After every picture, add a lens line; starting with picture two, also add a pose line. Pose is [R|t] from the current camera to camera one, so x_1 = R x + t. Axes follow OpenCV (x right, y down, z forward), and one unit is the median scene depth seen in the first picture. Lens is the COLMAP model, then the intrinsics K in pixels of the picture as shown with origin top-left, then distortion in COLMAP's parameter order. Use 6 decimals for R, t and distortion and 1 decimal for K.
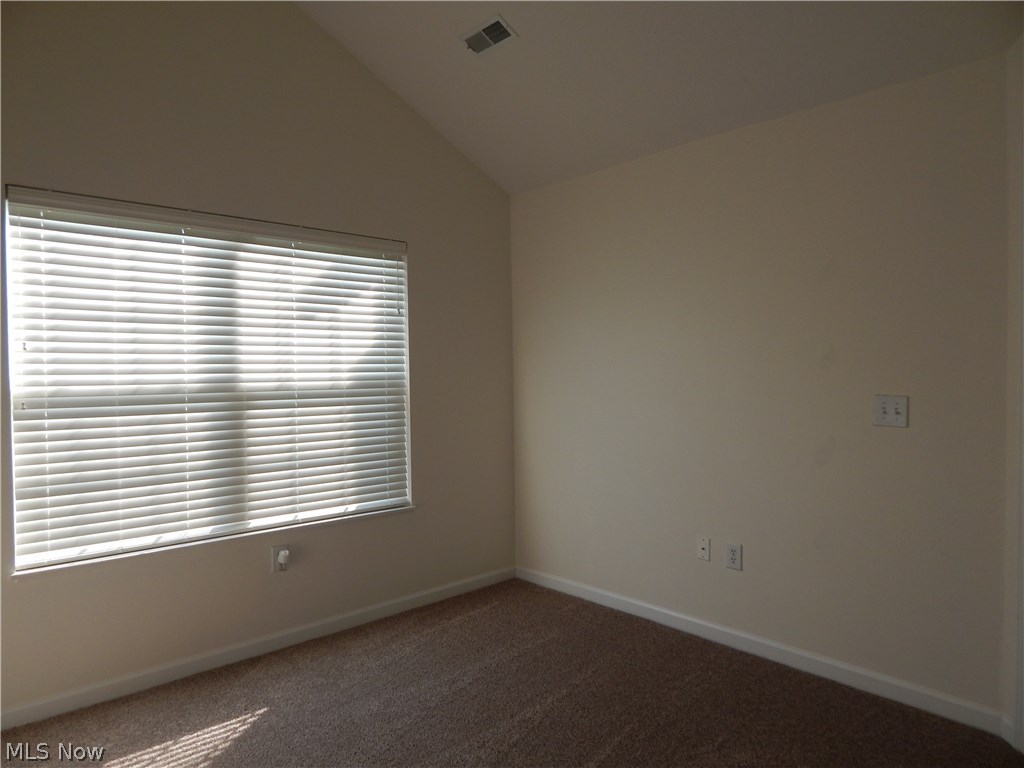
lens RADIAL K [[677.9, 0, 510.8], [0, 677.9, 382.8], [0, 0, 1]] dist [-0.003934, -0.003476]
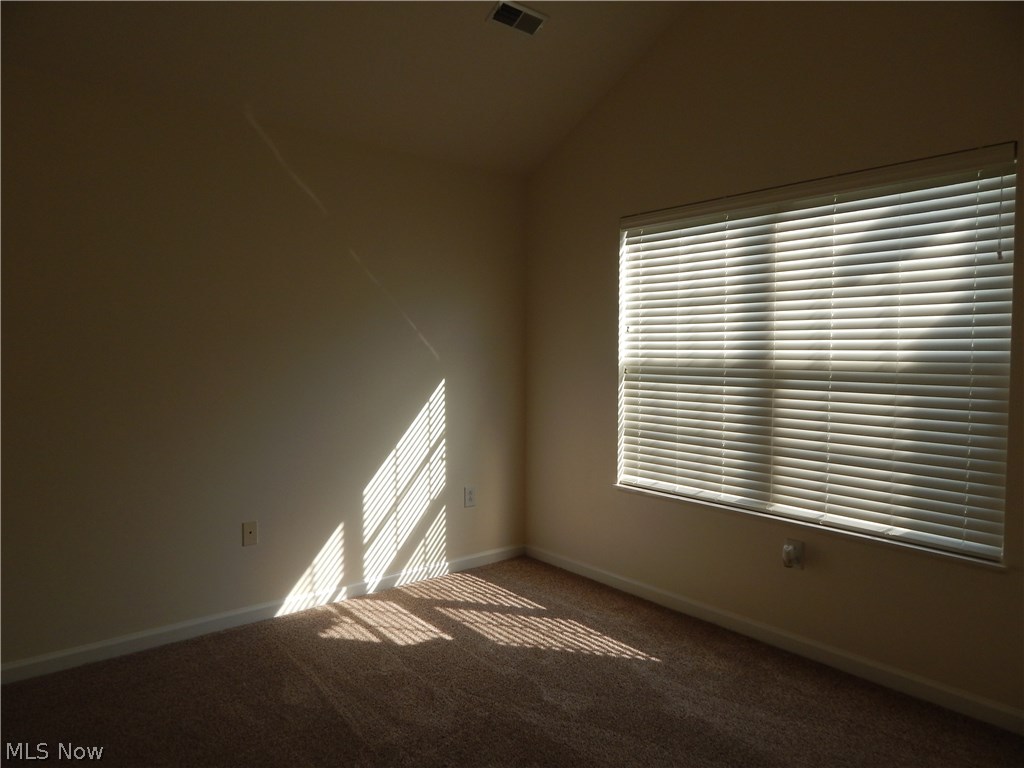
lens RADIAL K [[677.9, 0, 512.8], [0, 677.9, 383.6], [0, 0, 1]] dist [-0.003934, -0.003476]
pose [[-0.063664, 0.056271, -0.996384, 0.601631], [-0.023502, 0.998048, 0.057867, -0.013406], [0.997695, 0.027101, -0.062218, 0.702862]]
